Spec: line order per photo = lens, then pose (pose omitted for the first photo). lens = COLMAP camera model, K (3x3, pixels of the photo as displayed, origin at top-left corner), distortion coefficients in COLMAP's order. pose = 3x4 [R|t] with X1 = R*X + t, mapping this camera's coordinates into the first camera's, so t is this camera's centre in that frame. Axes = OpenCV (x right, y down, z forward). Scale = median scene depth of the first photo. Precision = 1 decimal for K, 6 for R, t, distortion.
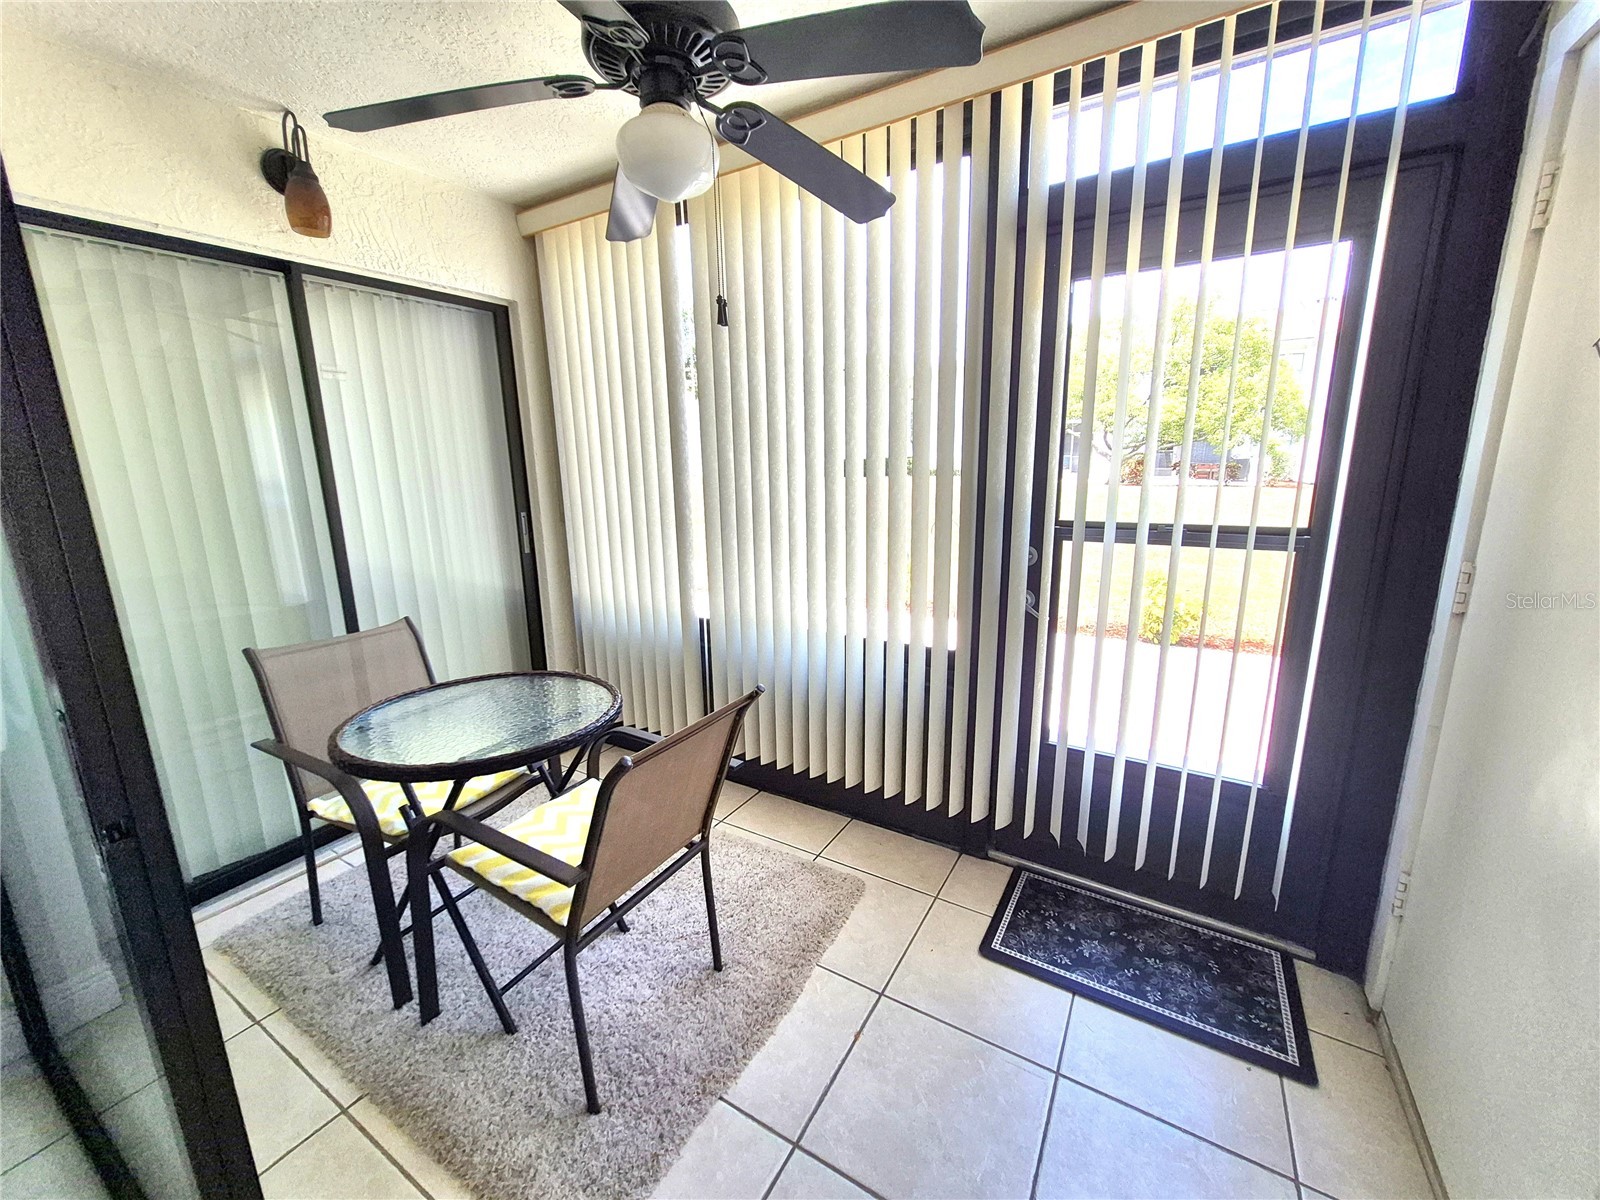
lens RADIAL K [[630.1, 0, 804.6], [0, 630.1, 590.1], [0, 0, 1]] dist [0.011763, -0.003415]
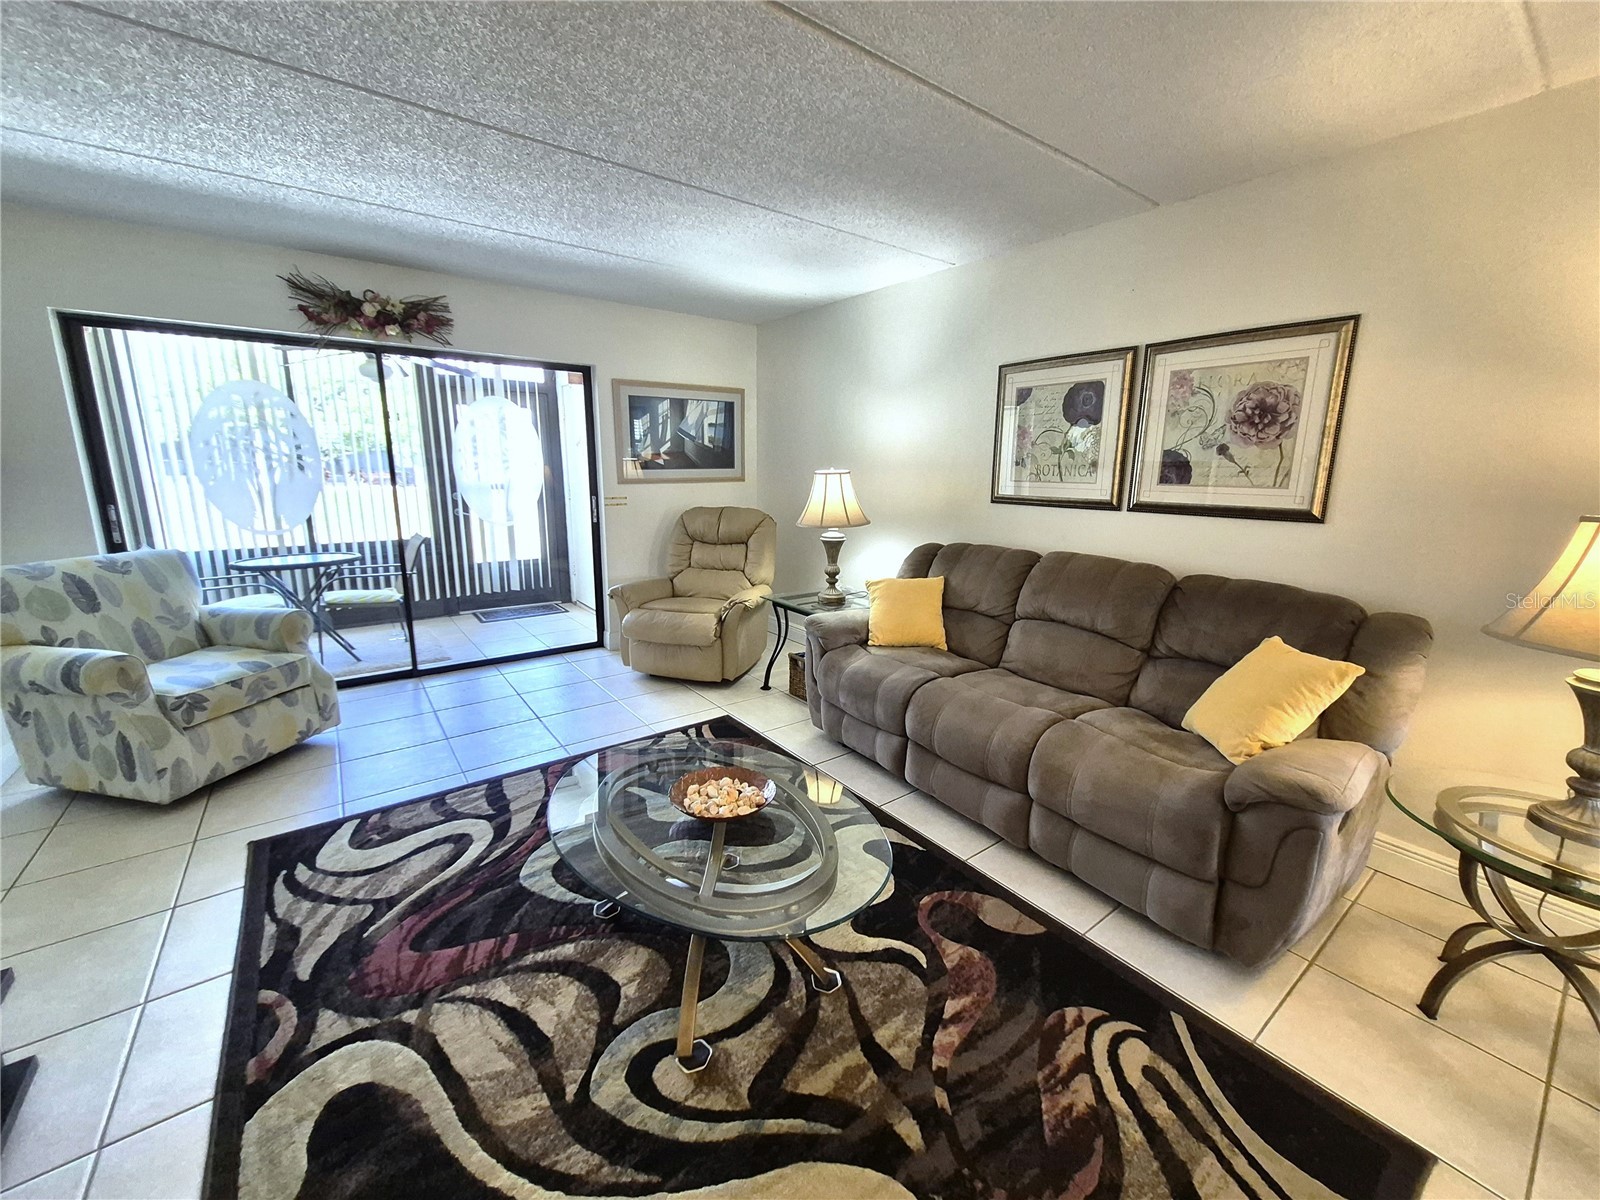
lens RADIAL K [[629.9, 0, 800.8], [0, 629.9, 592.8], [0, 0, 1]] dist [0.001519, 0.001928]
pose [[0.368873, -0.167851, 0.914199, -1.968168], [0.167471, 0.979465, 0.112261, 0.341205], [-0.914268, 0.111692, 0.389408, -1.649898]]
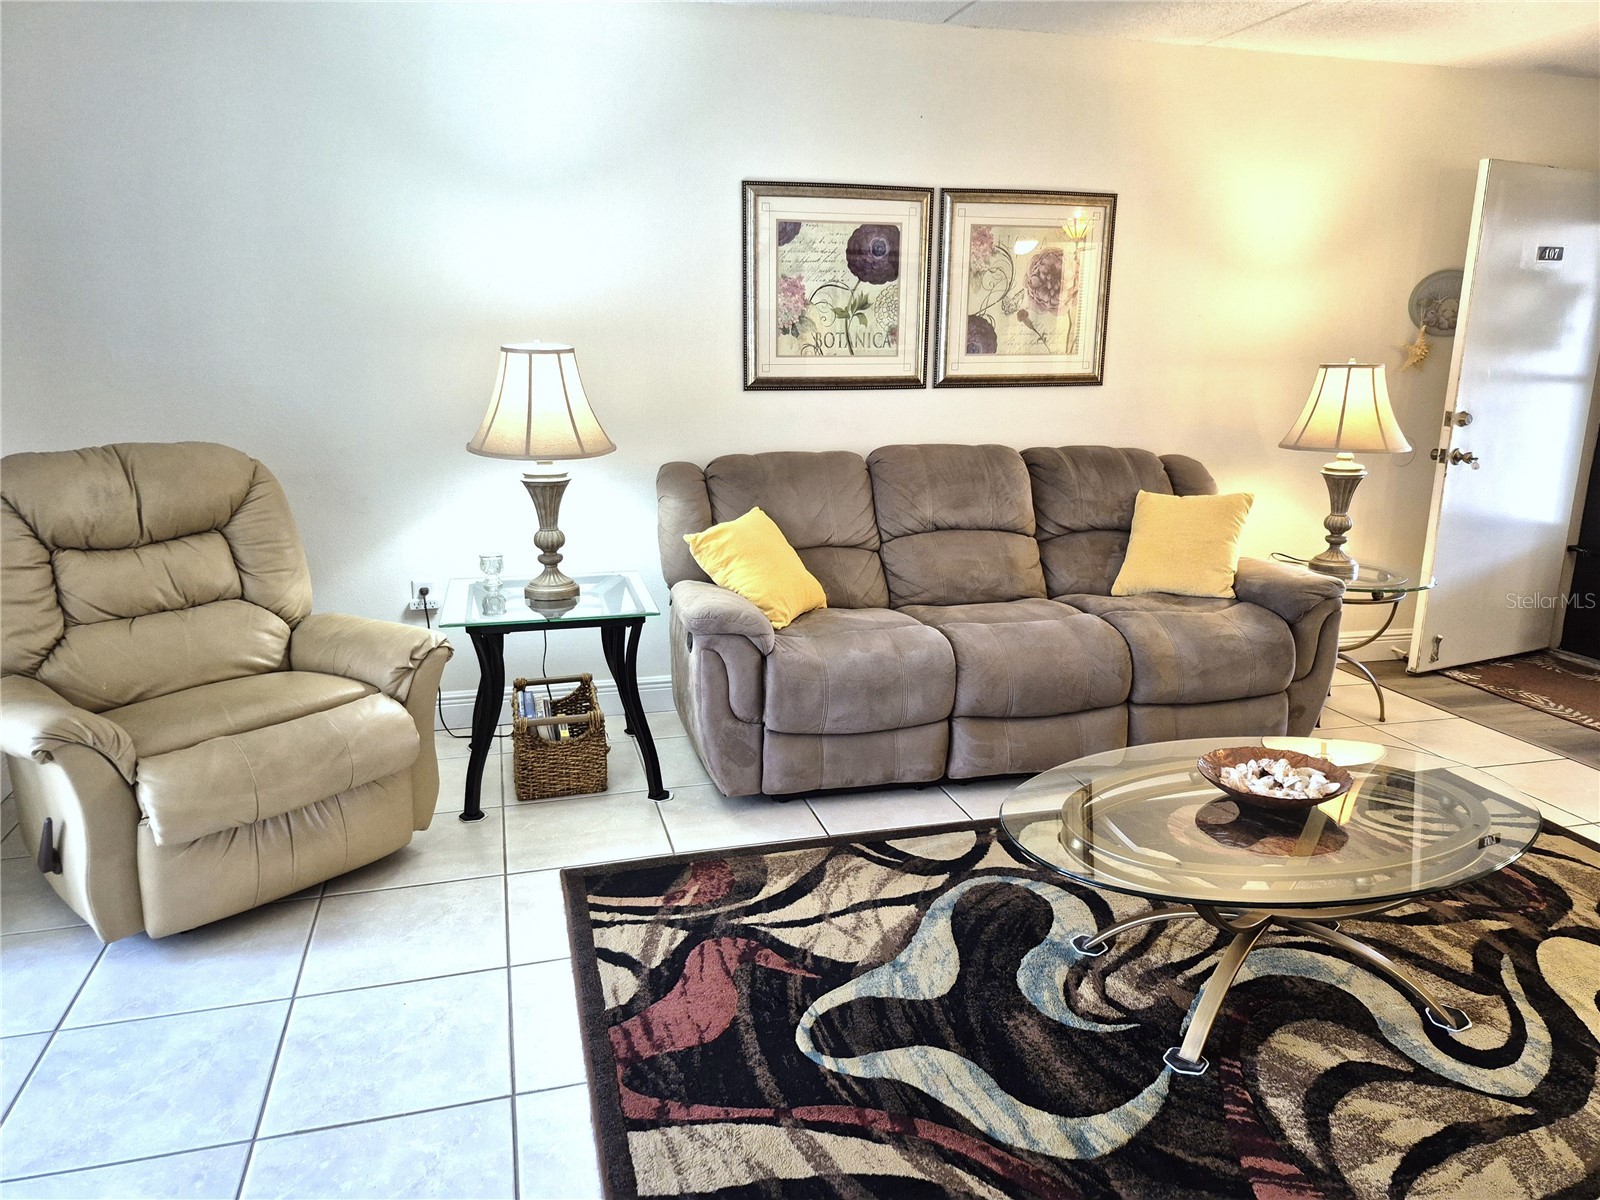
lens RADIAL K [[1104.6, 0, 800.0], [0, 1104.6, 600.0], [0, 0, 1]] dist [0.060360, -0.054379]
pose [[-0.729867, -0.149459, 0.667050, -1.606511], [0.139461, 0.922727, 0.359340, -0.009092], [-0.669212, 0.355298, -0.652625, 0.056648]]
